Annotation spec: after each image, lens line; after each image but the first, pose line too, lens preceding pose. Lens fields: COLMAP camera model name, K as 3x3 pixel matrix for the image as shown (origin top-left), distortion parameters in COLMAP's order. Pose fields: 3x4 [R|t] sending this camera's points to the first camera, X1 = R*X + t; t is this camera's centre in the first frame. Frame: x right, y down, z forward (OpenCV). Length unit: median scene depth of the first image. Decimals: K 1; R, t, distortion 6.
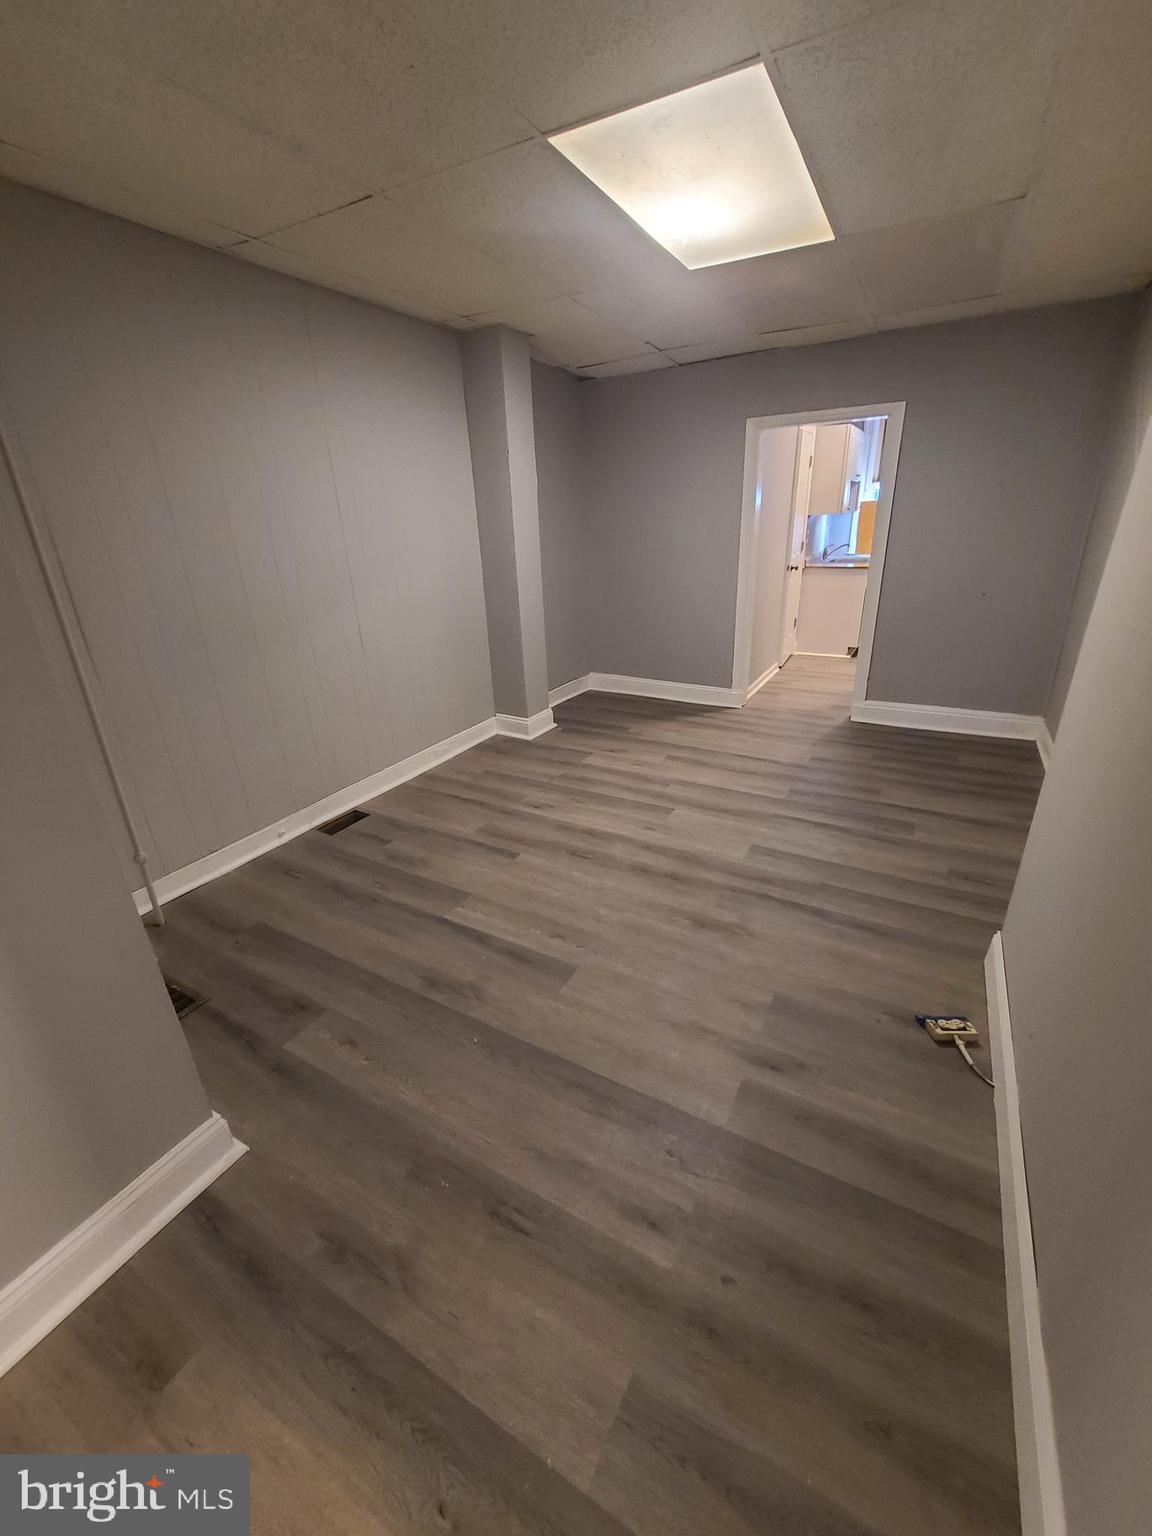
lens RADIAL K [[626.9, 0, 576.0], [0, 626.9, 768.0], [0, 0, 1]] dist [-0.004376, 0.003408]
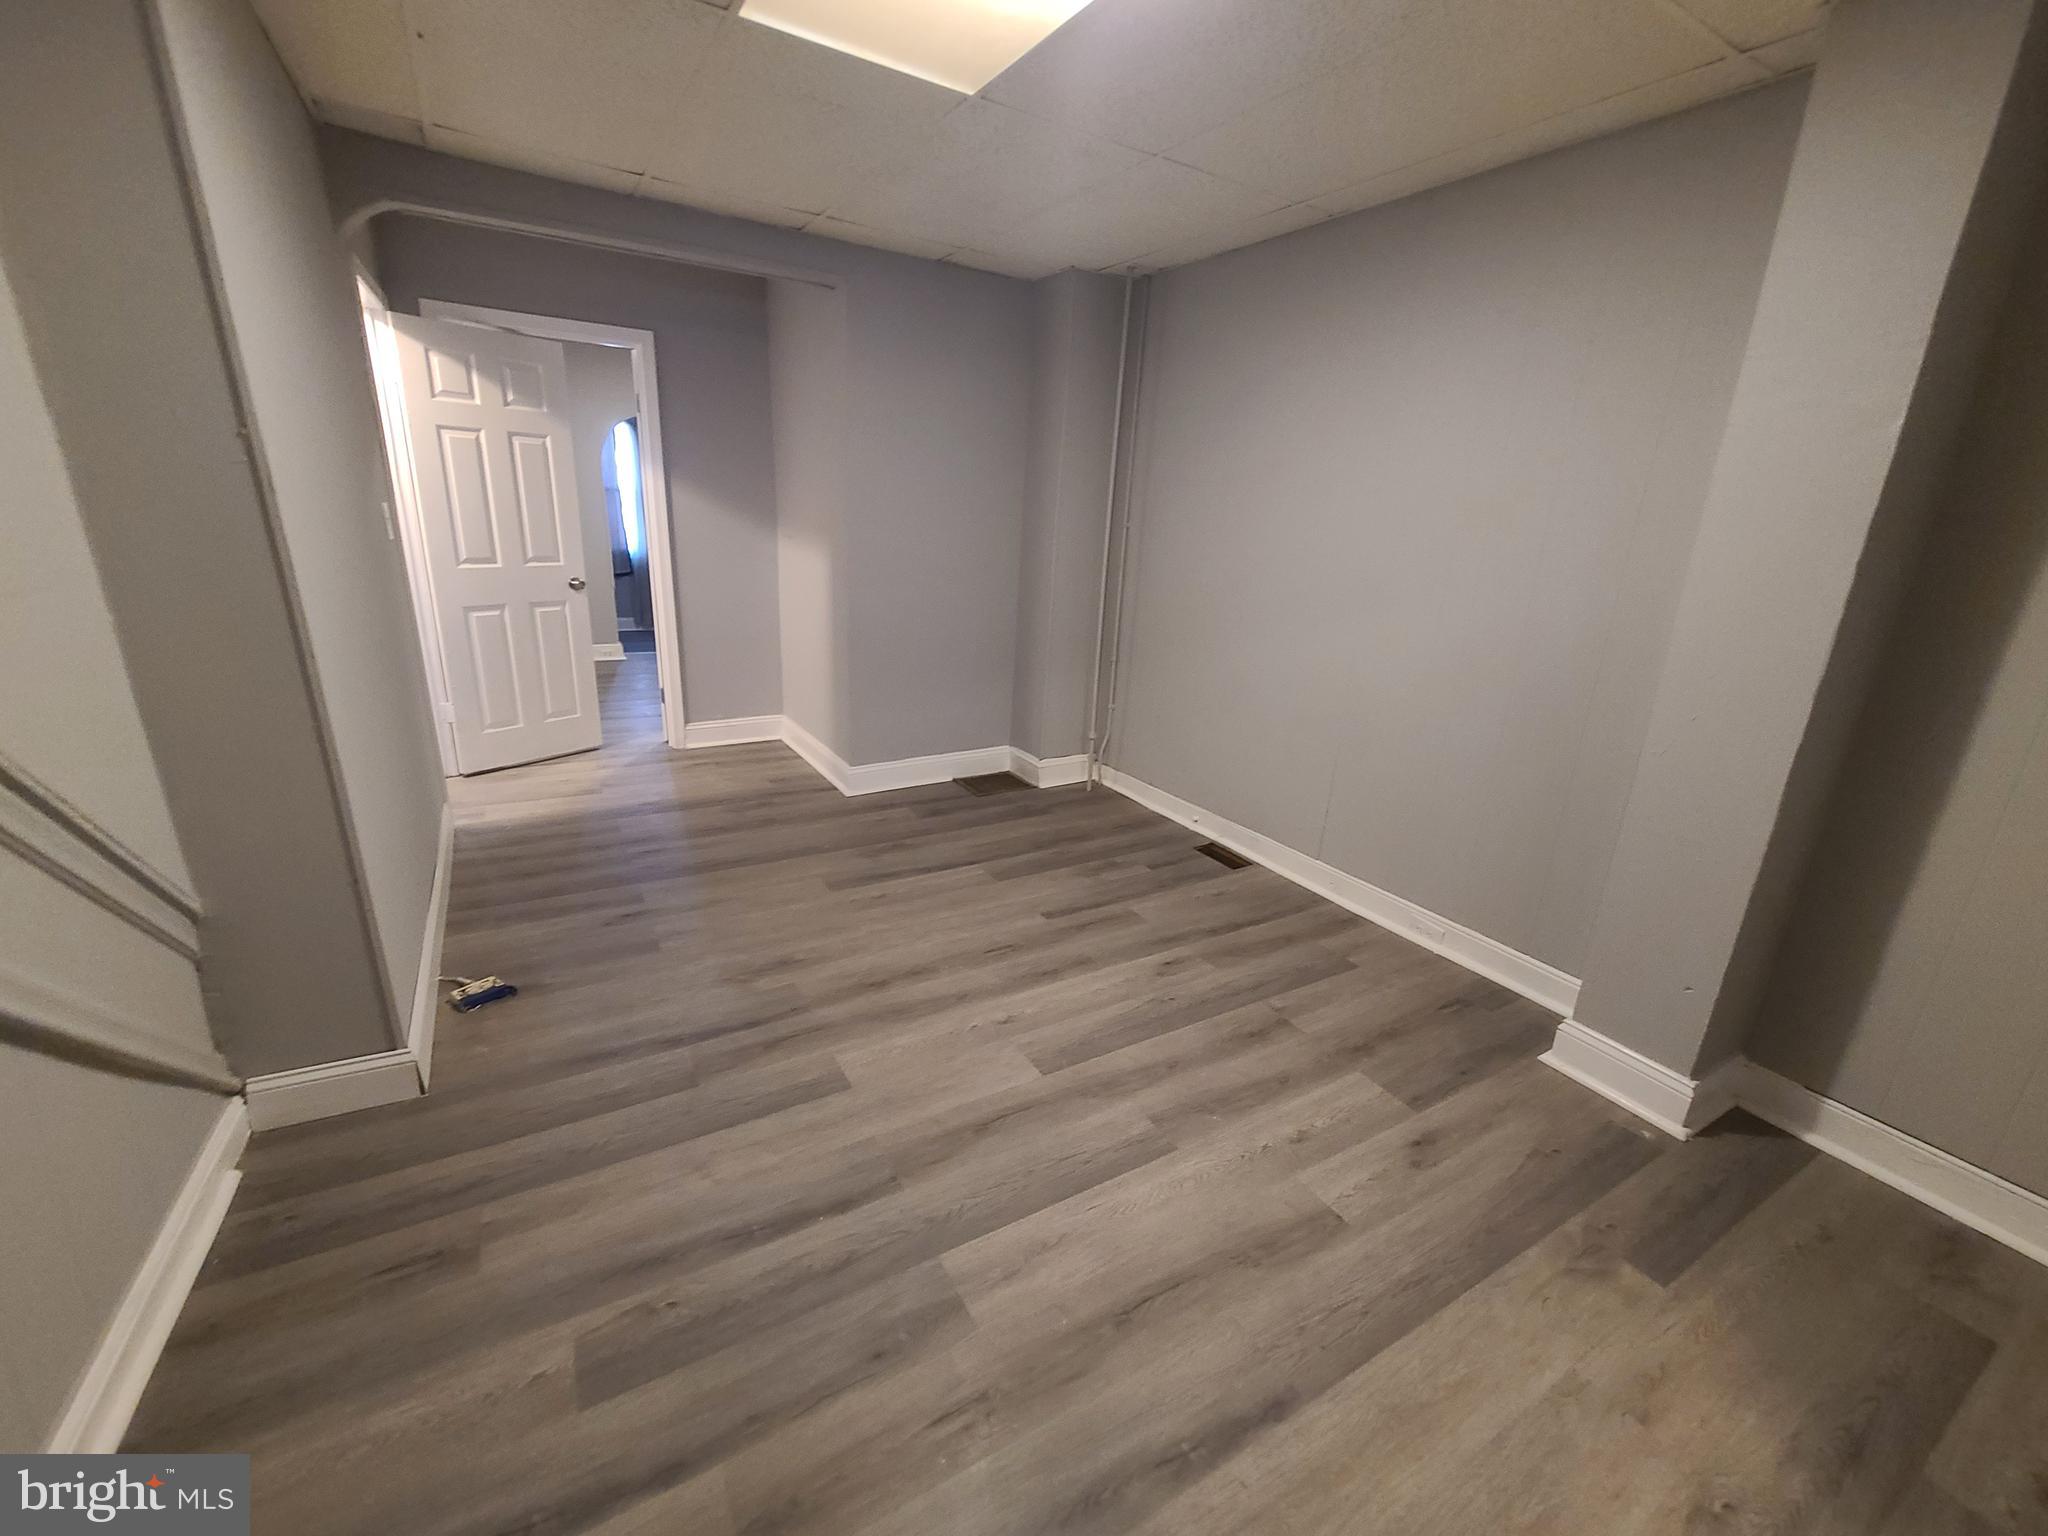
lens RADIAL K [[835.9, 0, 1025.3], [0, 835.9, 774.9], [0, 0, 1]] dist [-0.004376, 0.003408]
pose [[-0.502635, 0.269882, -0.821293, 0.726733], [-0.355426, 0.801503, 0.480901, -0.495521], [0.788055, 0.533627, -0.306940, 1.195806]]
